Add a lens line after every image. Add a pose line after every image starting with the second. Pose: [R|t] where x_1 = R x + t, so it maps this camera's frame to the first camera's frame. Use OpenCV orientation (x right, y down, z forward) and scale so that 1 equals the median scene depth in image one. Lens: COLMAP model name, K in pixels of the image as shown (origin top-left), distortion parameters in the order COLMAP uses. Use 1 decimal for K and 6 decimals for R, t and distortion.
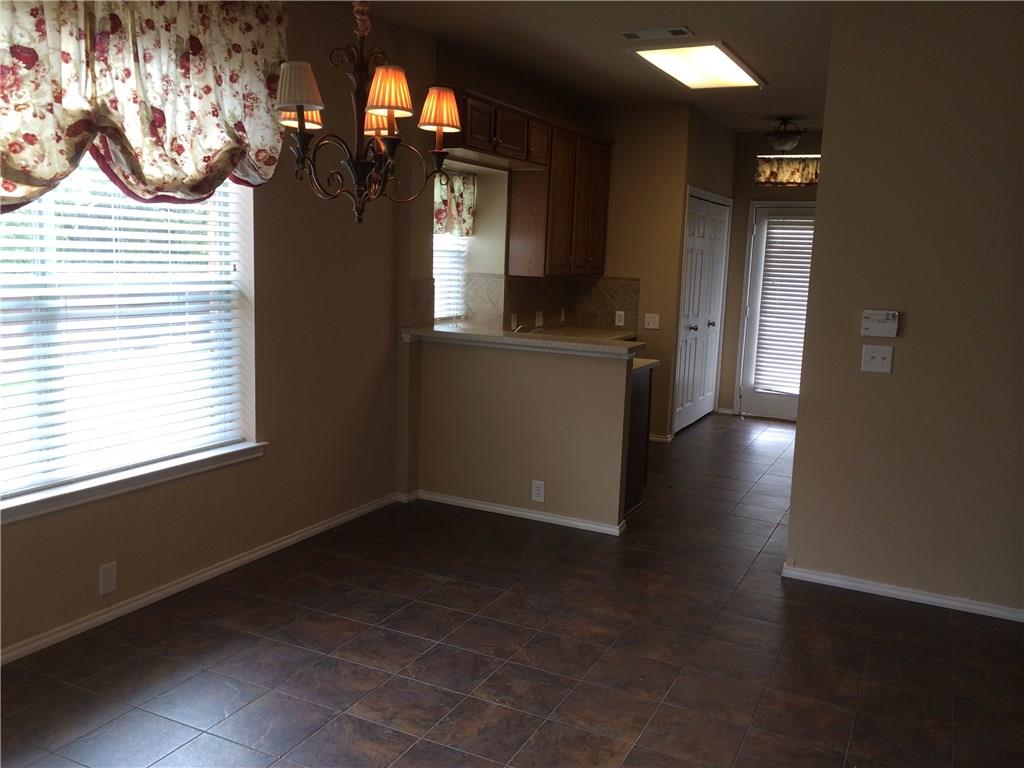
lens RADIAL K [[888.5, 0, 514.1], [0, 888.5, 379.6], [0, 0, 1]] dist [0.003824, -0.000728]
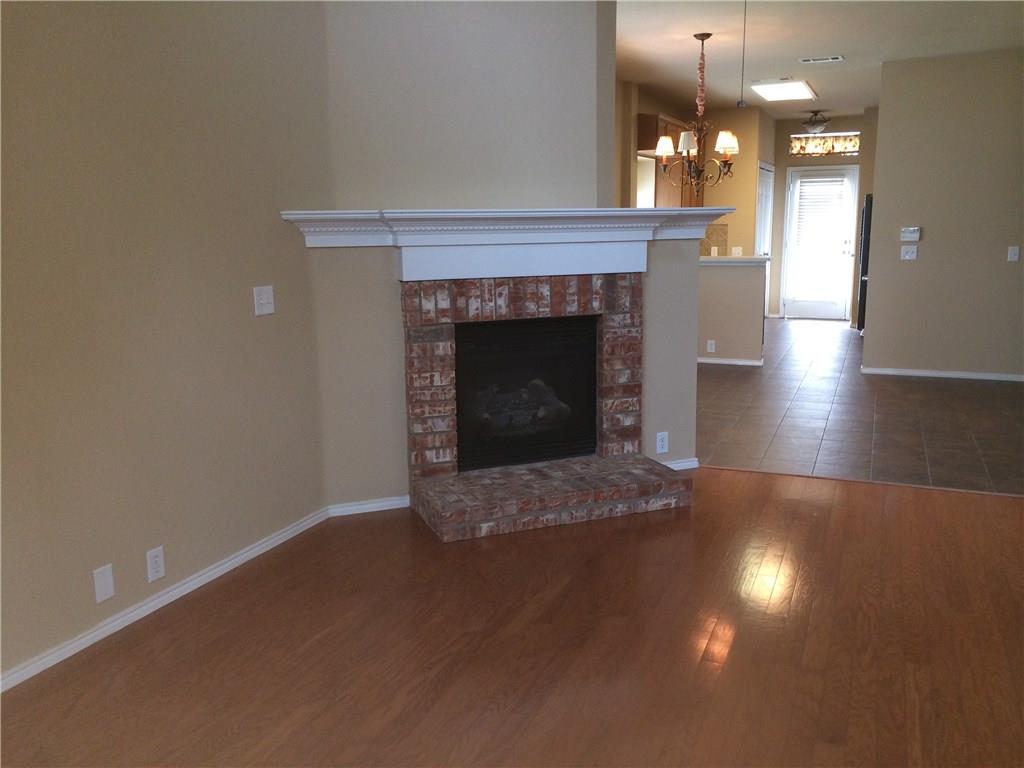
lens RADIAL K [[888.5, 0, 509.7], [0, 888.5, 387.1], [0, 0, 1]] dist [0.003824, -0.000728]
pose [[0.997002, -0.061662, 0.046745, -0.276041], [0.059496, 0.997150, 0.046401, 0.061673], [-0.049473, -0.043481, 0.997829, -0.438068]]
